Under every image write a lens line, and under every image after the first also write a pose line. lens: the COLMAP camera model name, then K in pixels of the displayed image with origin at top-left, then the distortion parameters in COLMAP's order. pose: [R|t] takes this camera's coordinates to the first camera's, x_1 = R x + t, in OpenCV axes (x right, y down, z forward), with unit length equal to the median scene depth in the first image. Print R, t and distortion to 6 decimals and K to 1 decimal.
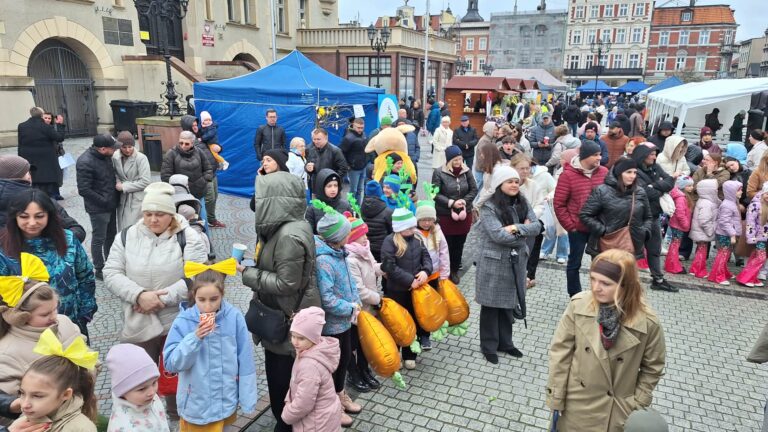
lens RADIAL K [[539.0, 0, 394.2], [0, 539.0, 220.9], [0, 0, 1]] dist [0.085007, -0.083224]
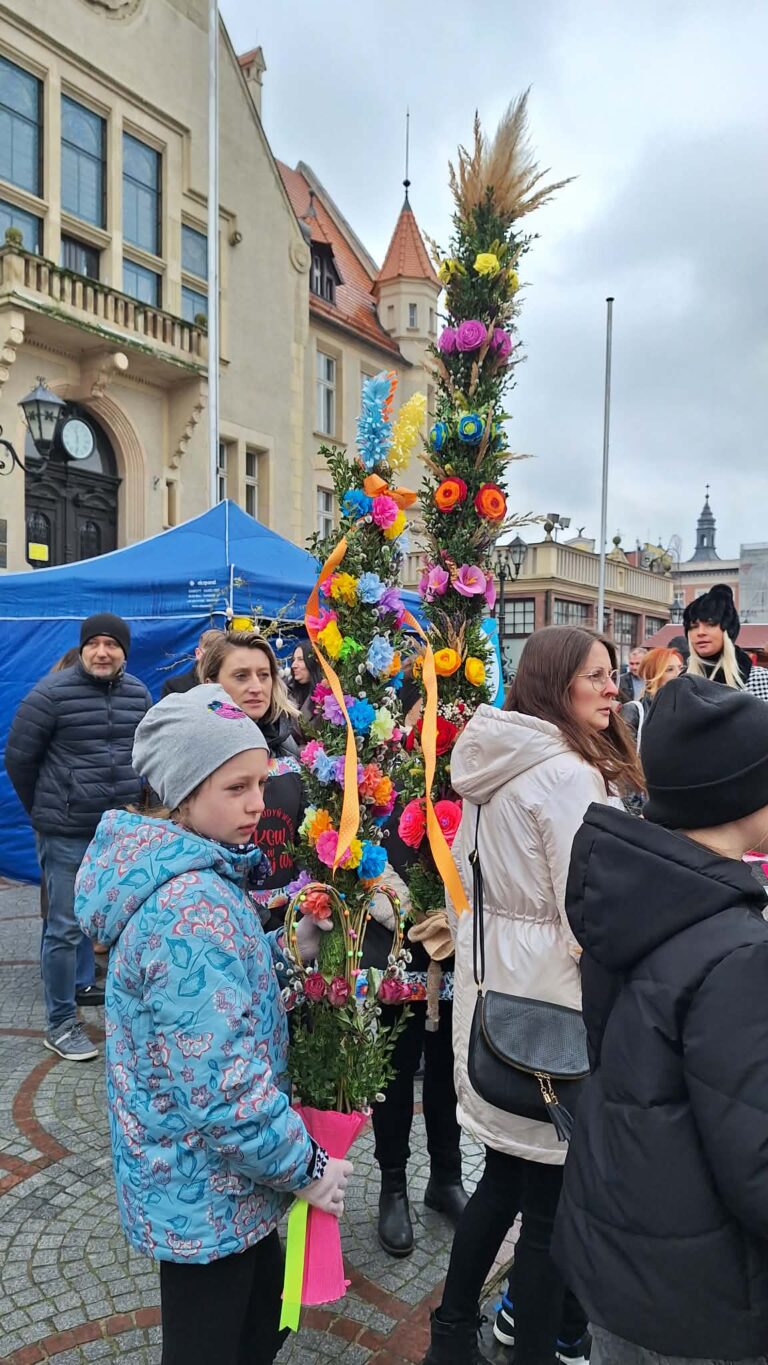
lens RADIAL K [[958.0, 0, 384.0], [0, 958.0, 682.5], [0, 0, 1]] dist [0.085007, -0.083224]
pose [[0.982608, -0.003306, -0.185662, 0.023749], [-0.042249, 0.969638, -0.240868, -0.010945], [0.180821, 0.244523, 0.952634, 0.166182]]
